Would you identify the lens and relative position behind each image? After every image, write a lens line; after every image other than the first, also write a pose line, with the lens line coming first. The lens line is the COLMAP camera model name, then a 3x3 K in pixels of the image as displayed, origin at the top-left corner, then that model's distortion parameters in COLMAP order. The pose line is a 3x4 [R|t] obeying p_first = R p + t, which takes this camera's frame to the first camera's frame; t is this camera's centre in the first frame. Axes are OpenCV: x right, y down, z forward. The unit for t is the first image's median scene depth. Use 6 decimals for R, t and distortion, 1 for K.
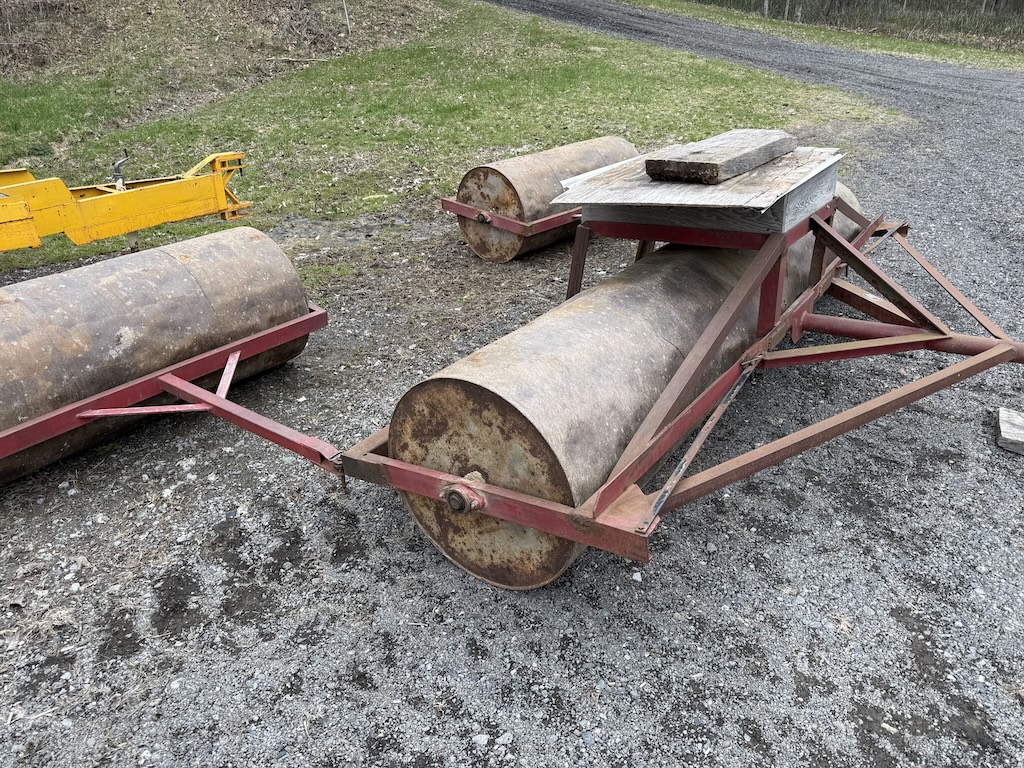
lens RADIAL K [[696.5, 0, 516.4], [0, 696.5, 386.2], [0, 0, 1]] dist [0.010310, -0.012204]
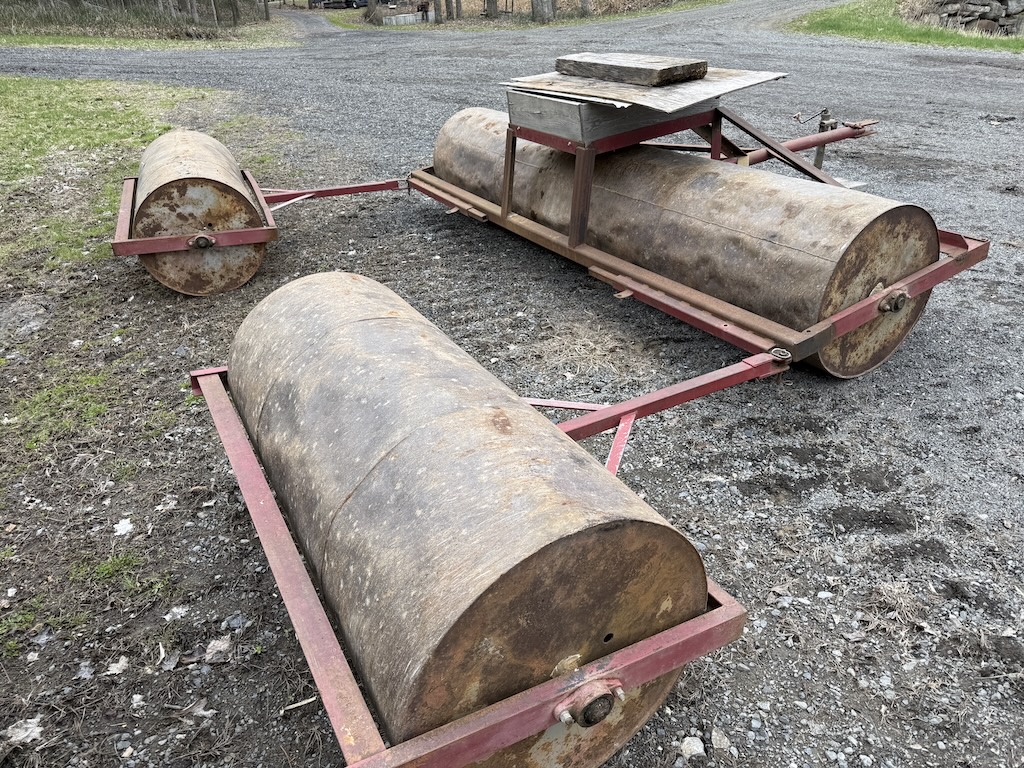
lens RADIAL K [[696.5, 0, 513.8], [0, 696.5, 384.9], [0, 0, 1]] dist [0.010310, -0.012204]
pose [[0.453251, -0.467766, 0.758787, -1.343999], [0.460009, 0.851882, 0.250376, -0.334242], [-0.763515, 0.235566, 0.601294, 0.706501]]
